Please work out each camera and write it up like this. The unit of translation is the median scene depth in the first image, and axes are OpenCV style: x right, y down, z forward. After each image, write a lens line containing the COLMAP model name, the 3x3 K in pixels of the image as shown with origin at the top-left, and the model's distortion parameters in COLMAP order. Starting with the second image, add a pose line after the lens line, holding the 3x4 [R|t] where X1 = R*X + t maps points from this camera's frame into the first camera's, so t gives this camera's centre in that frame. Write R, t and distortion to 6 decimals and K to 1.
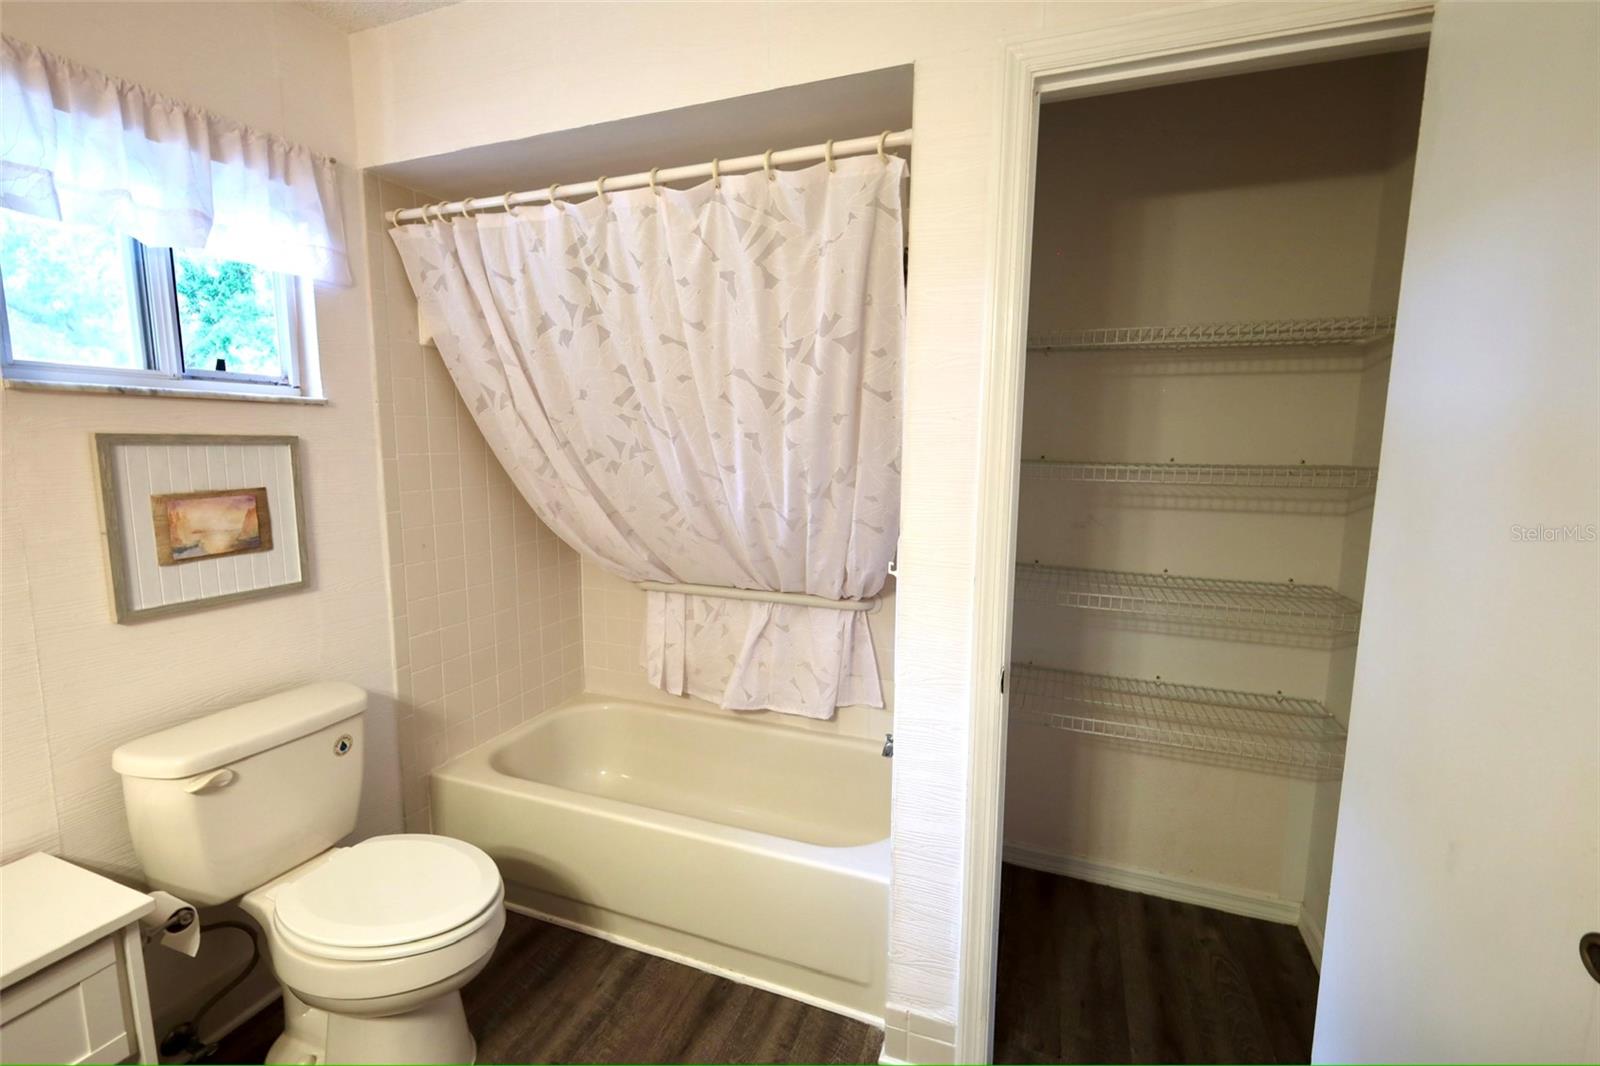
lens RADIAL K [[690.9, 0, 800.2], [0, 690.9, 531.1], [0, 0, 1]] dist [0.002601, -0.000560]
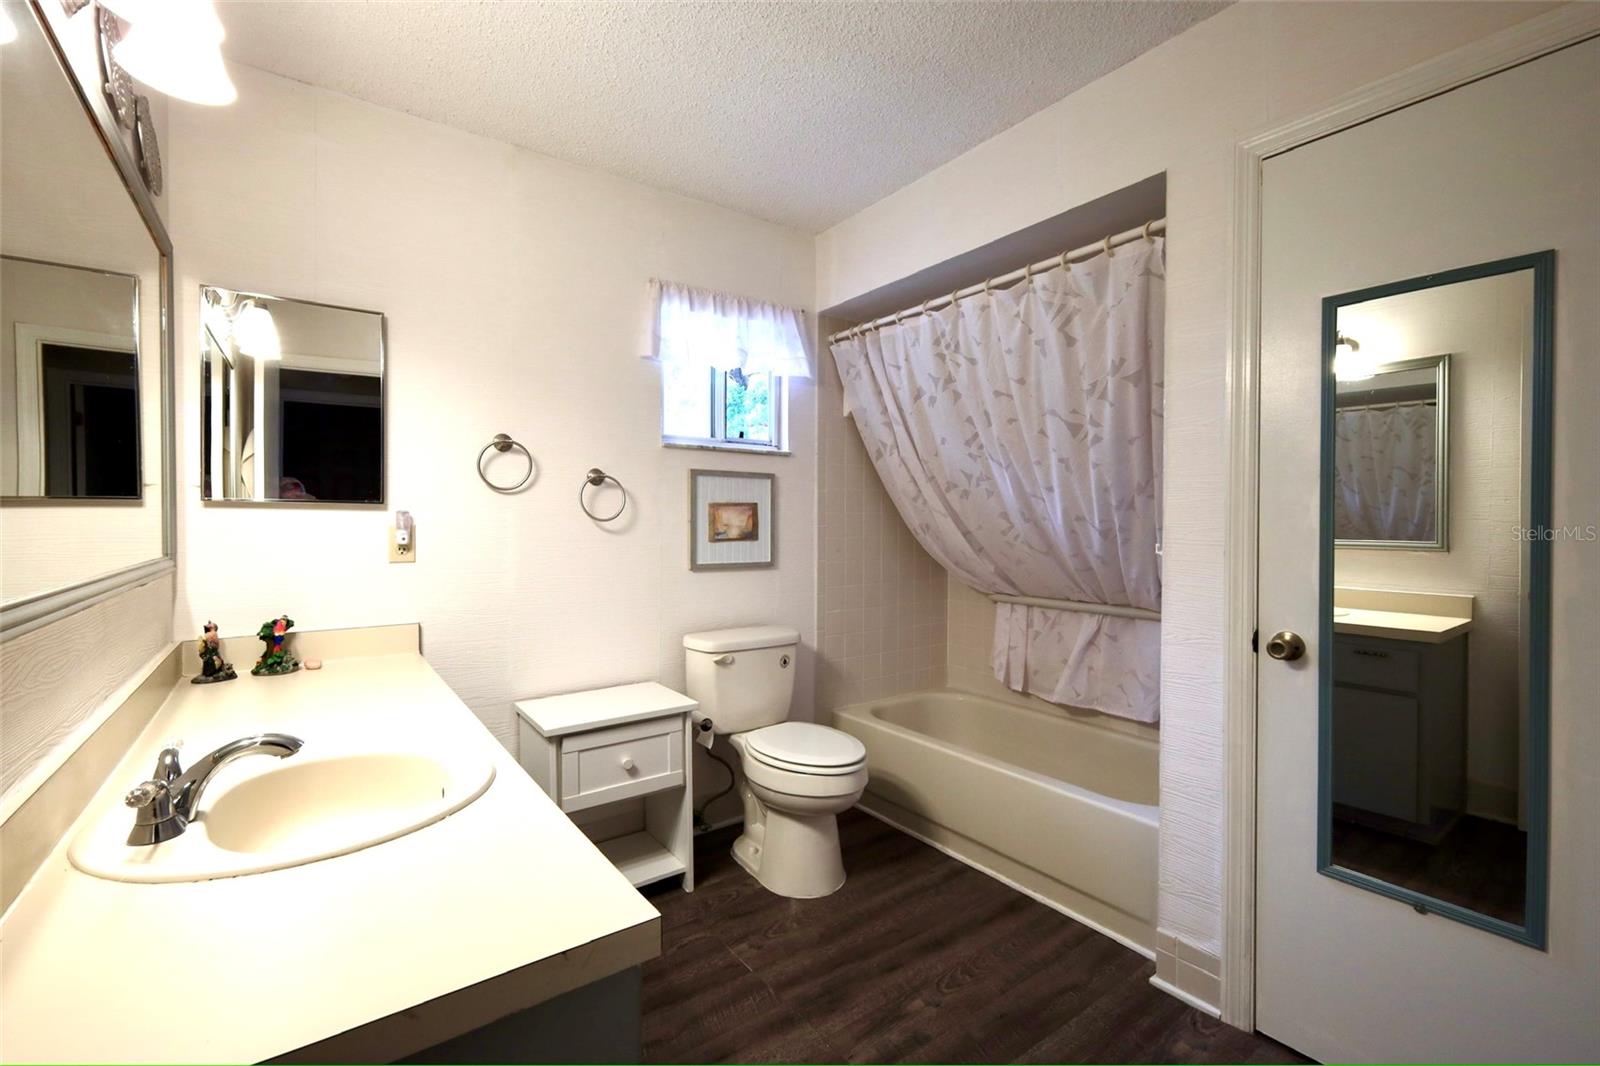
lens RADIAL K [[690.9, 0, 800.2], [0, 690.9, 531.1], [0, 0, 1]] dist [0.002601, -0.000560]
pose [[0.839369, 0.001034, -0.543562, 0.223215], [-0.065650, 0.992871, -0.099488, 0.156604], [0.539584, 0.119192, 0.833452, -0.327306]]
